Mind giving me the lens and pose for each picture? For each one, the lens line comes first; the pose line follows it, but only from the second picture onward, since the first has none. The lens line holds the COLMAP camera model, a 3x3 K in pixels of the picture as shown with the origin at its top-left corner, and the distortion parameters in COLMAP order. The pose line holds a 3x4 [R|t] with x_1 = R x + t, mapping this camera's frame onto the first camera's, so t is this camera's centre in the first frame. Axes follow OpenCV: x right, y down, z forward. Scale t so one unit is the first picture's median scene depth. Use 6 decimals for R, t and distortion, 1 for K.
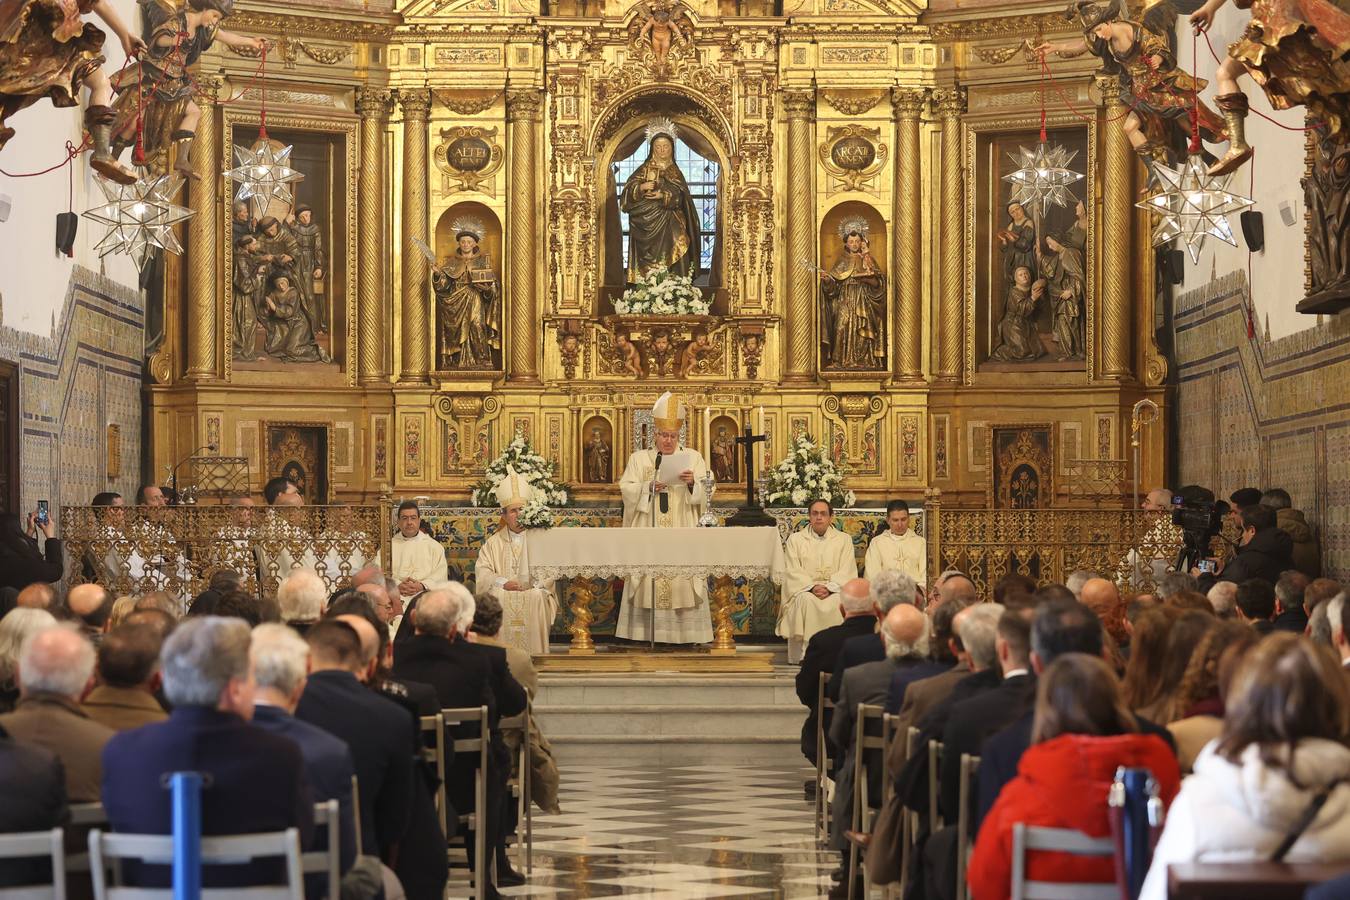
lens RADIAL K [[3924.7, 0, 675.4], [0, 3924.7, 518.5], [0, 0, 1]] dist [-0.064193, 0.728597]
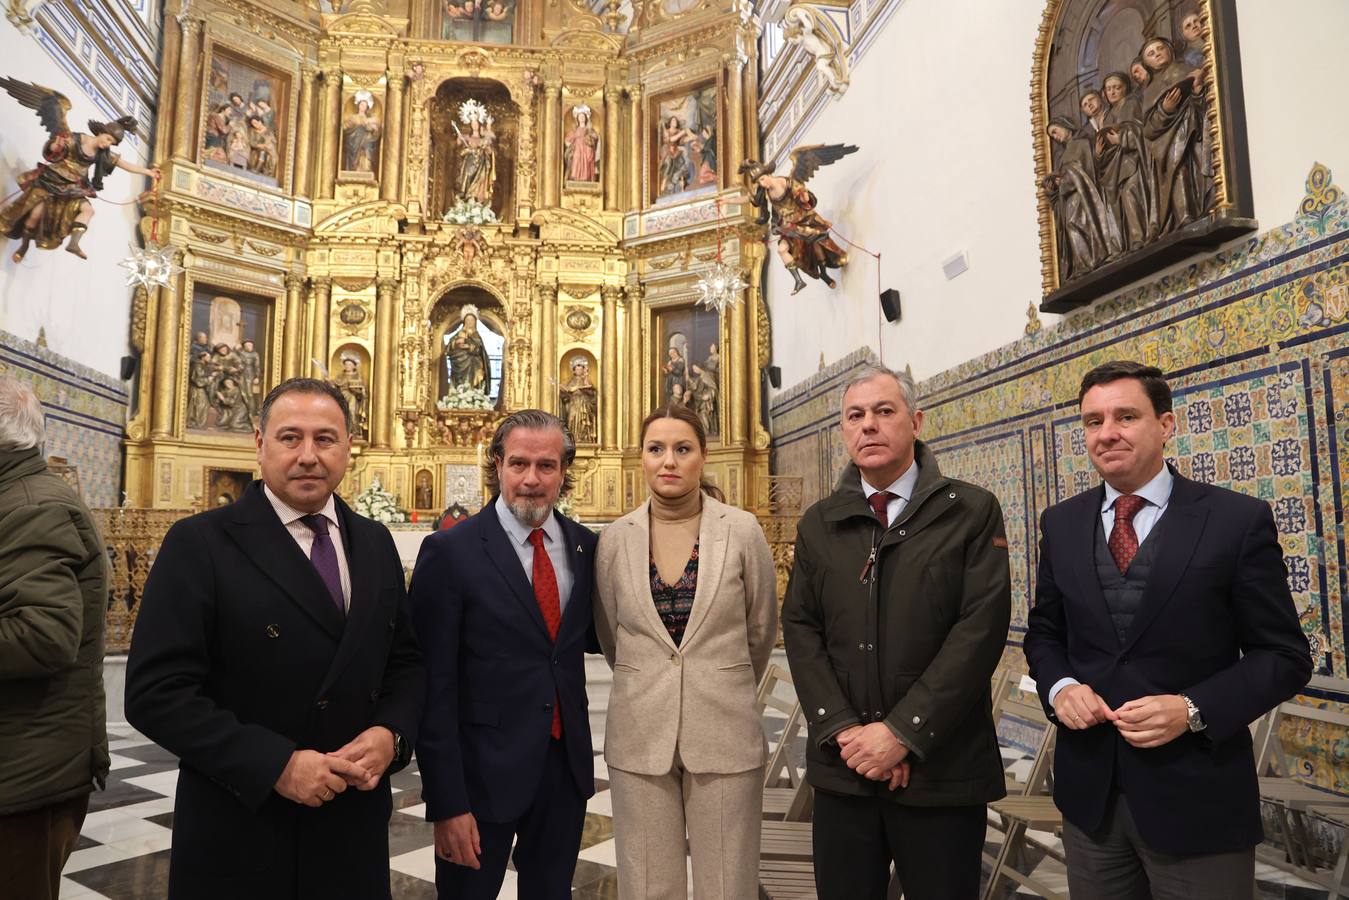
lens RADIAL K [[941.9, 0, 675.0], [0, 941.9, 457.5], [0, 0, 1]] dist [-0.132319, 0.095161]
pose [[0.985668, 0.012255, 0.168249, 0.018082], [0.003721, 0.995536, -0.094310, 0.006760], [-0.168654, 0.093585, 0.981223, 0.592069]]
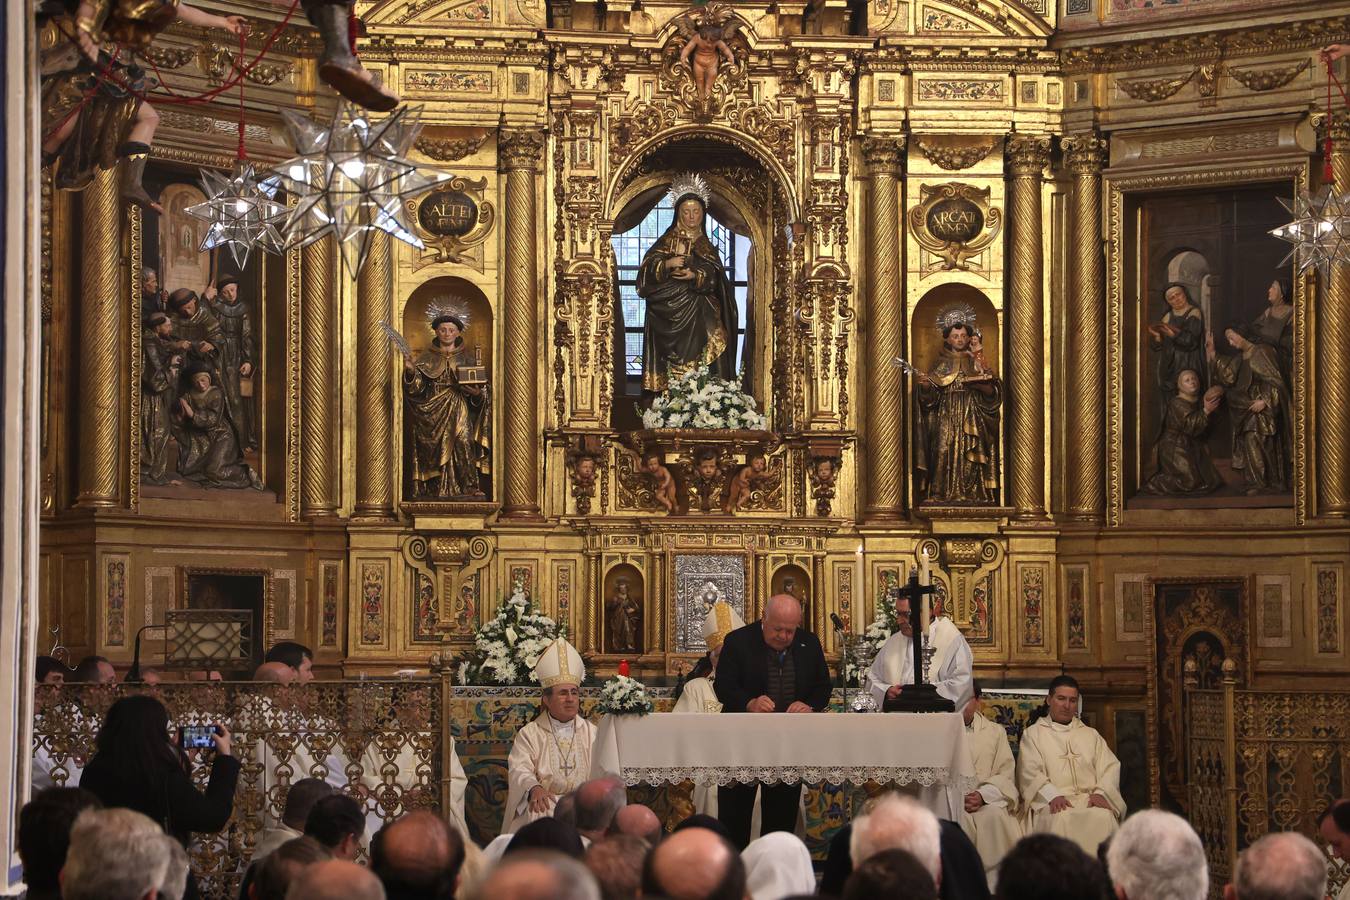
lens RADIAL K [[3861.9, 0, 670.7], [0, 3861.9, 464.6], [0, 0, 1]] dist [0.567885, -0.134187]
pose [[0.992673, 0.008903, 0.120506, -0.099732], [-0.001341, 0.998033, -0.062682, 0.001187], [-0.120827, 0.062061, 0.990732, 0.266435]]
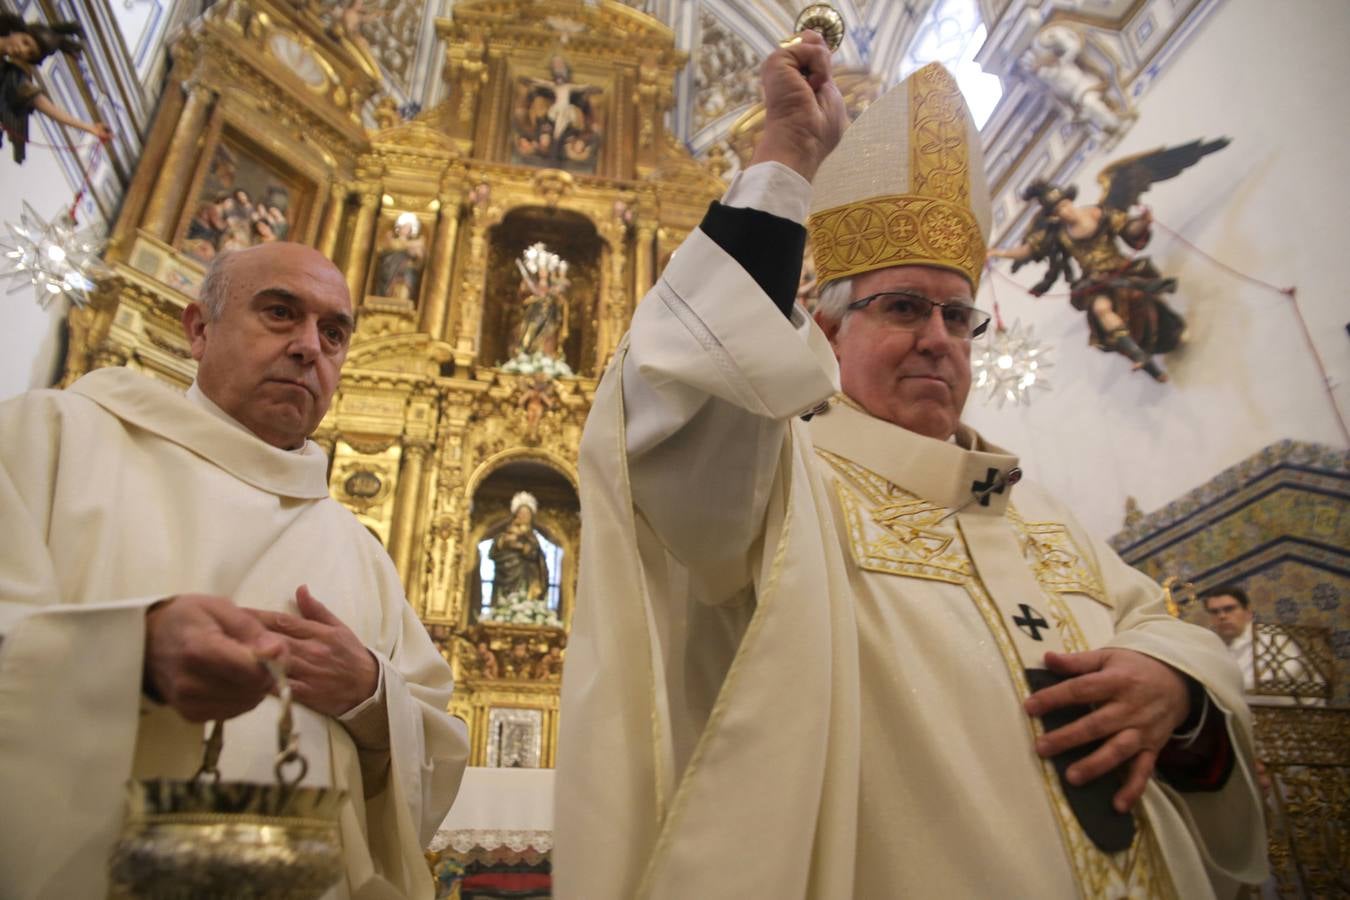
lens RADIAL K [[917.4, 0, 669.8], [0, 917.4, 452.9], [0, 0, 1]] dist [-0.115809, 0.087518]
pose [[0.976605, 0.091728, 0.194494, -0.017042], [0.005803, 0.892885, -0.450247, 0.020133], [-0.214961, 0.440843, 0.871464, 0.745336]]
